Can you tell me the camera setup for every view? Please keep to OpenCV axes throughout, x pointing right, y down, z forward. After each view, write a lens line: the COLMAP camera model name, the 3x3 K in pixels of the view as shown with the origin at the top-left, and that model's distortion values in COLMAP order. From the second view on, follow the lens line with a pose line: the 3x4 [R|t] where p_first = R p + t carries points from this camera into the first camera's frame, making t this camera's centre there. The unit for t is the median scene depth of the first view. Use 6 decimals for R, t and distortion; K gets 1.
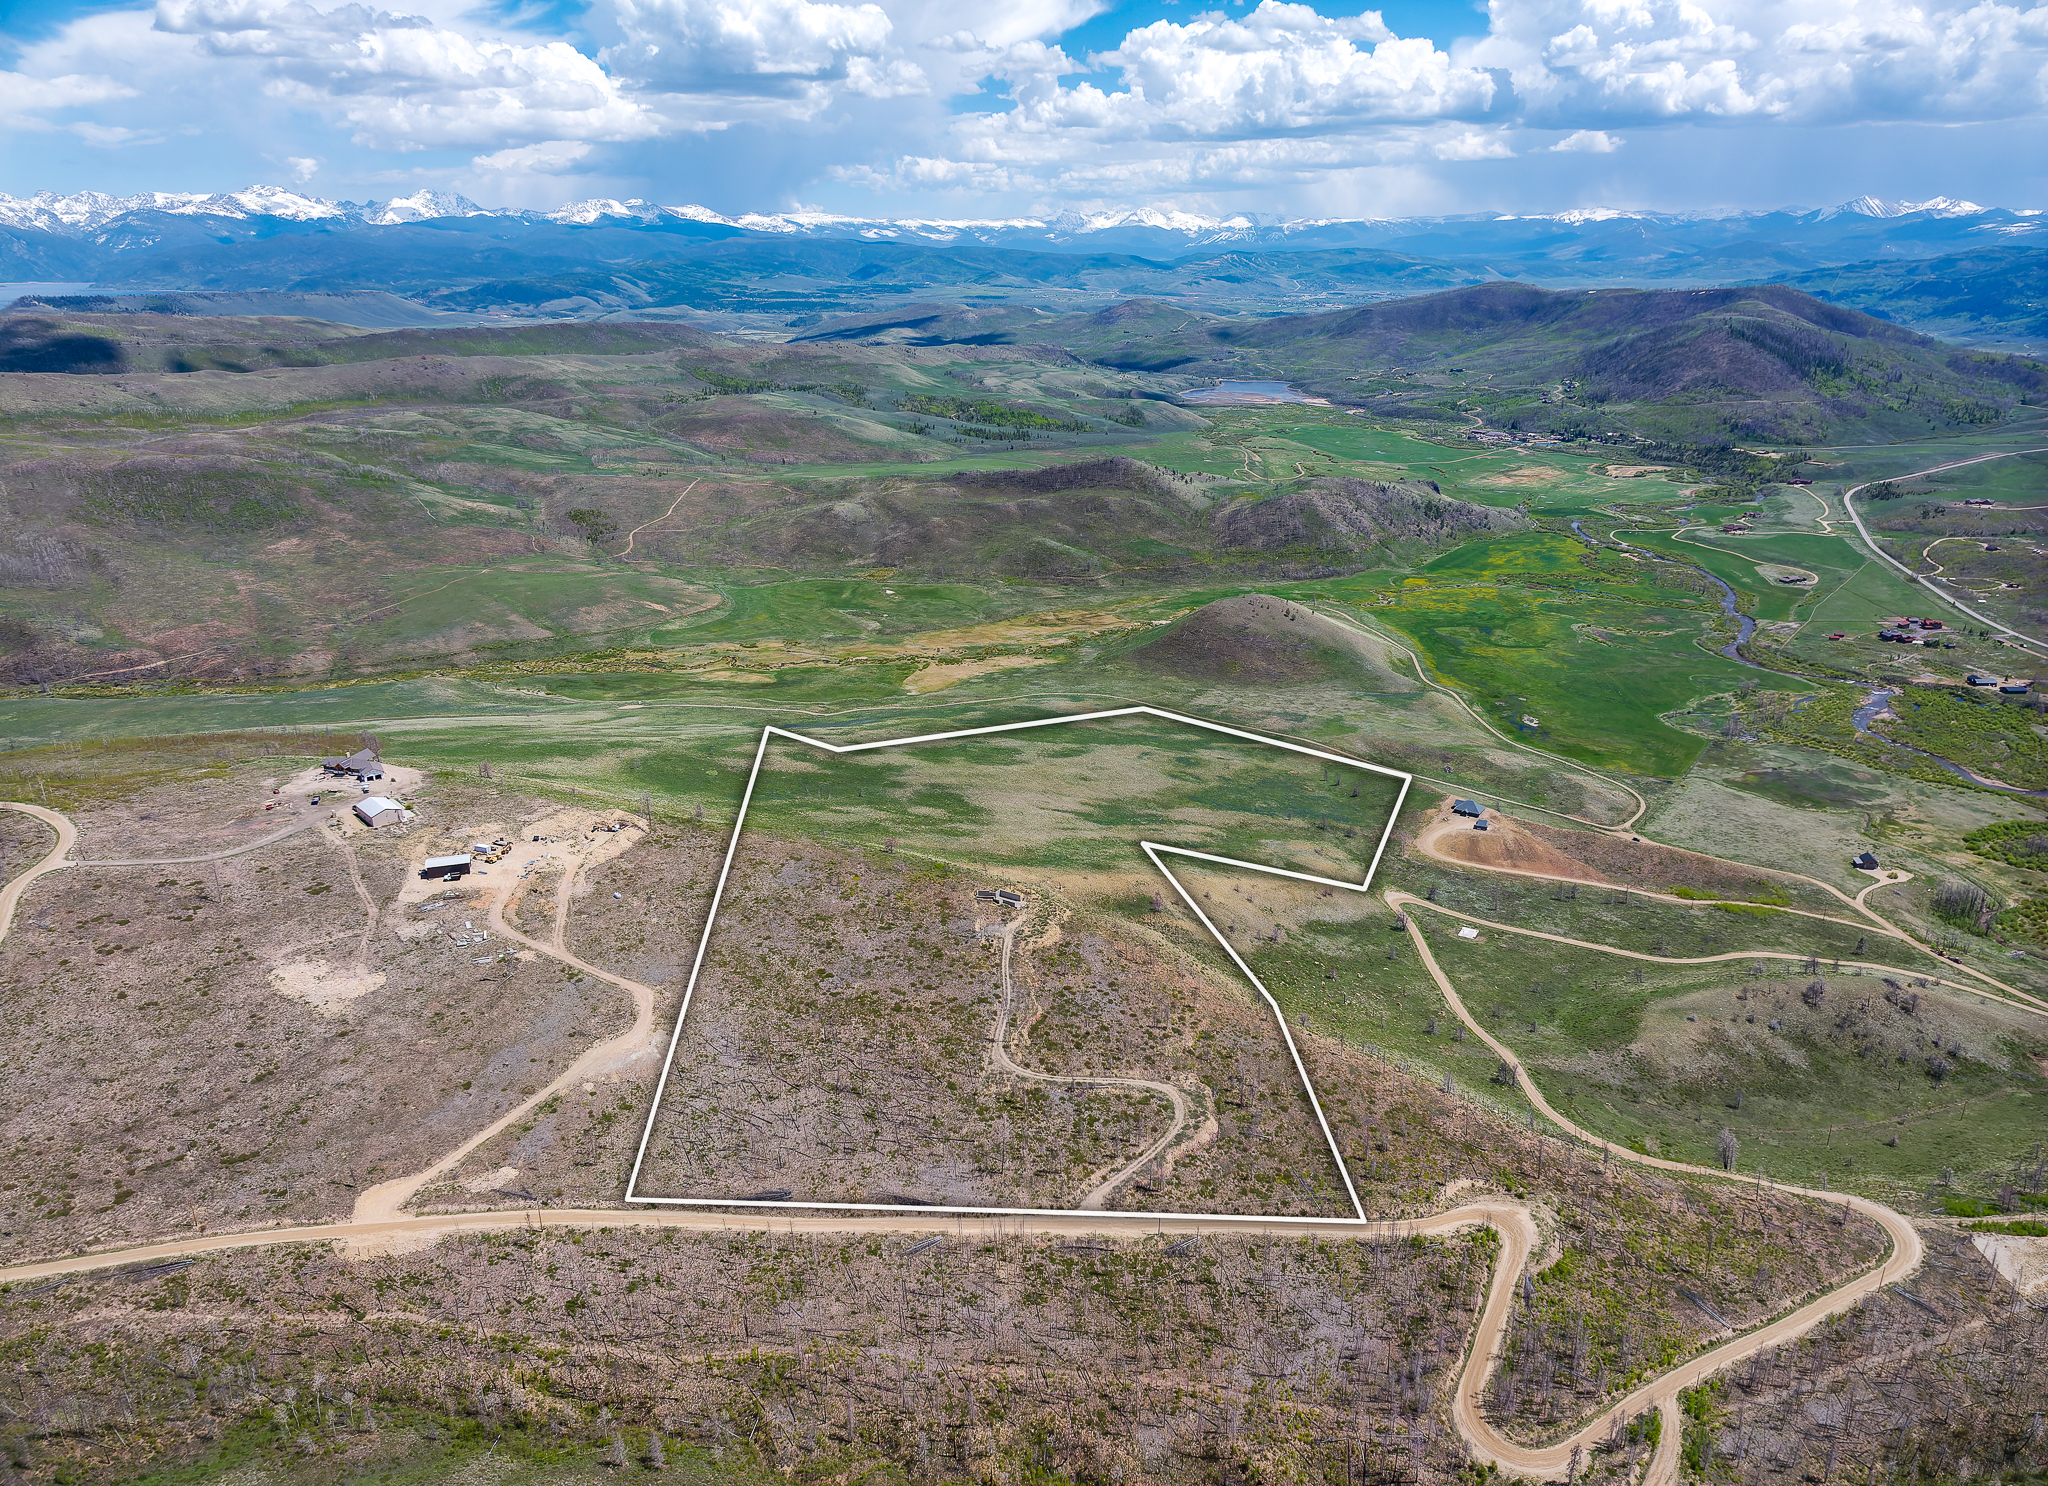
lens RADIAL K [[1352.3, 0, 1026.8], [0, 1352.3, 737.0], [0, 0, 1]] dist [-0.003580, 0.004478]
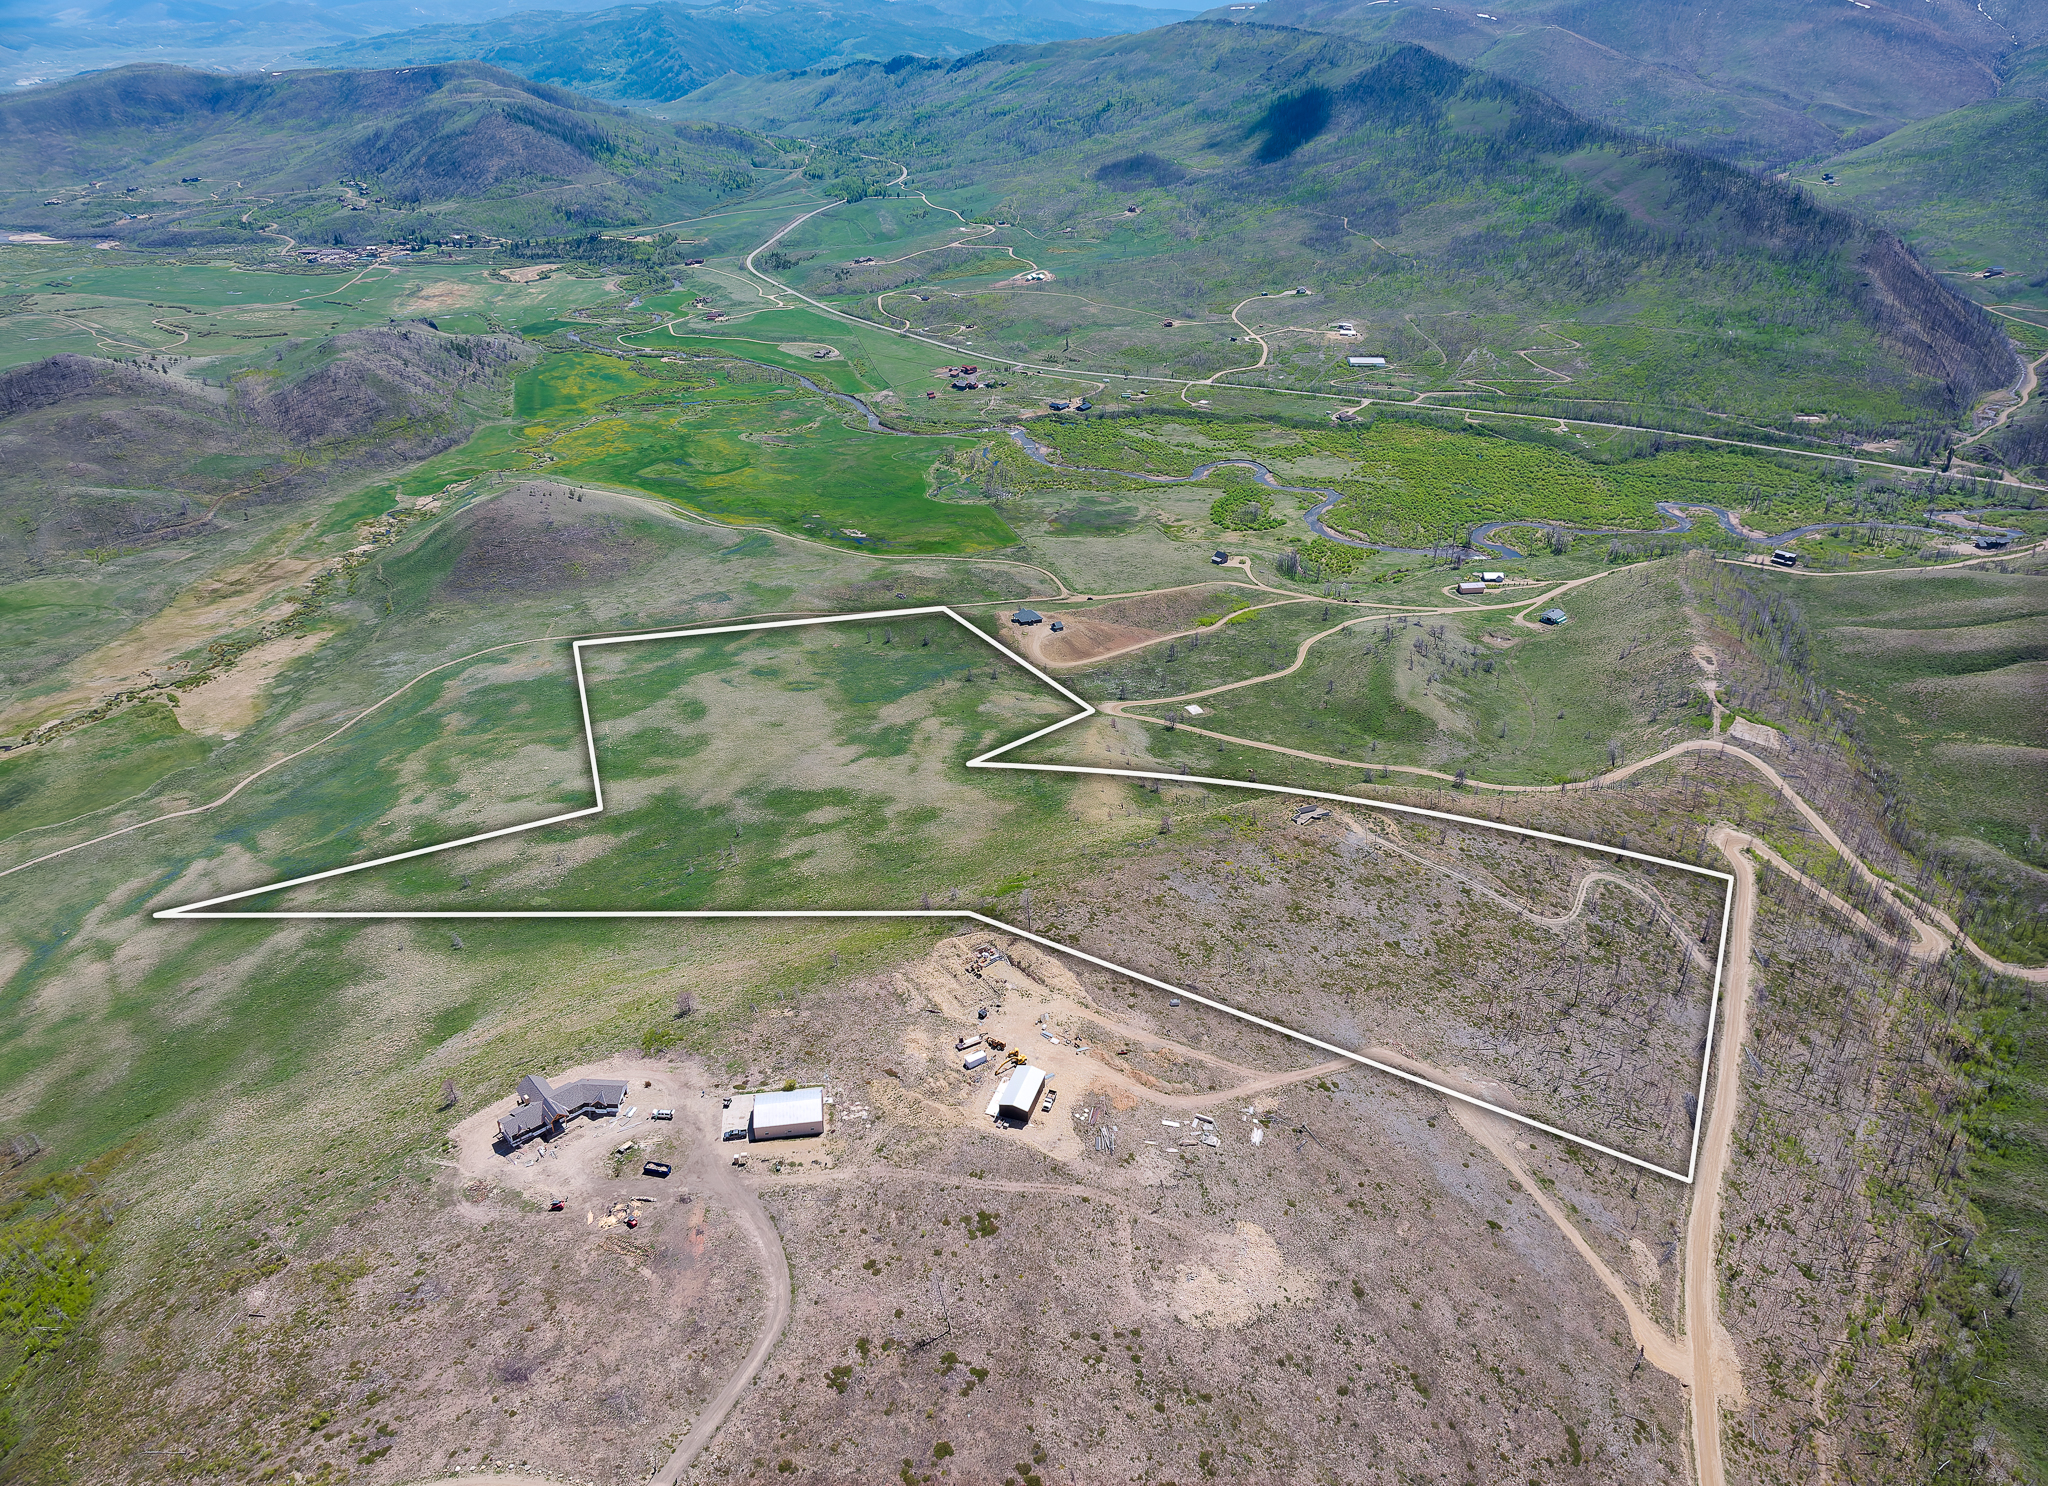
lens RADIAL K [[1356.3, 0, 1029.9], [0, 1356.3, 738.3], [0, 0, 1]] dist [-0.002771, 0.005935]
pose [[0.586054, -0.384386, 0.713294, -0.315091], [0.275798, 0.922381, 0.270460, -0.098341], [-0.761890, 0.038221, 0.646577, 0.193167]]
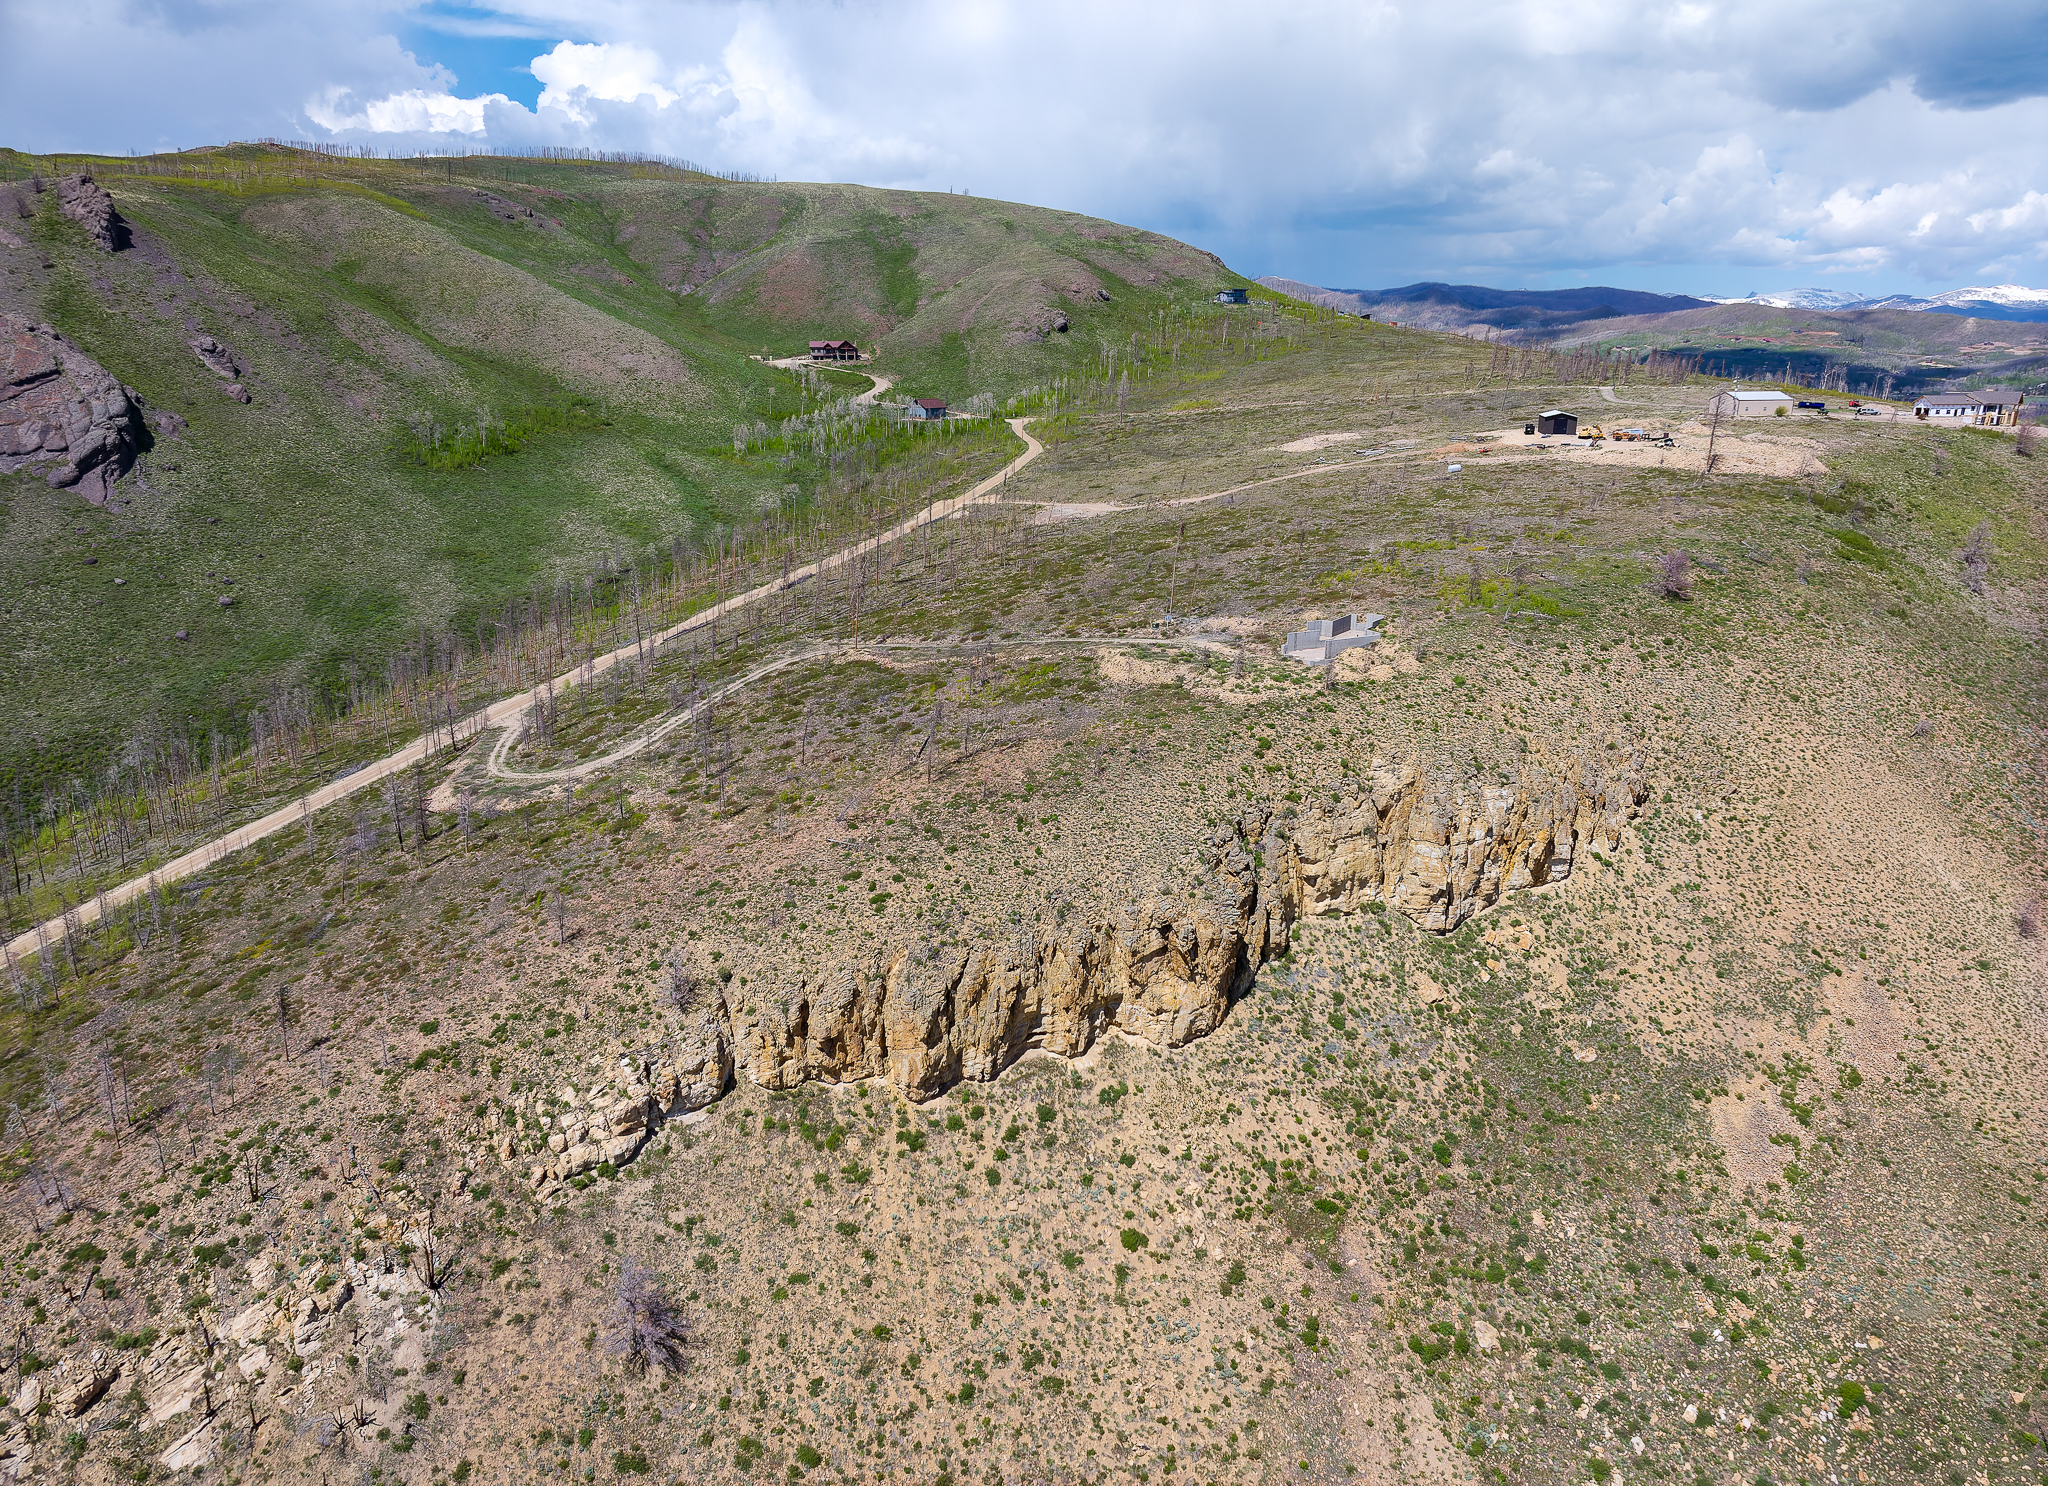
lens RADIAL K [[1352.3, 0, 1026.8], [0, 1352.3, 737.0], [0, 0, 1]] dist [-0.003580, 0.004478]
pose [[-0.525941, 0.237993, -0.816545, 0.125534], [-0.286496, 0.854373, 0.433552, 0.002870], [0.800816, 0.461959, -0.381165, 0.410731]]
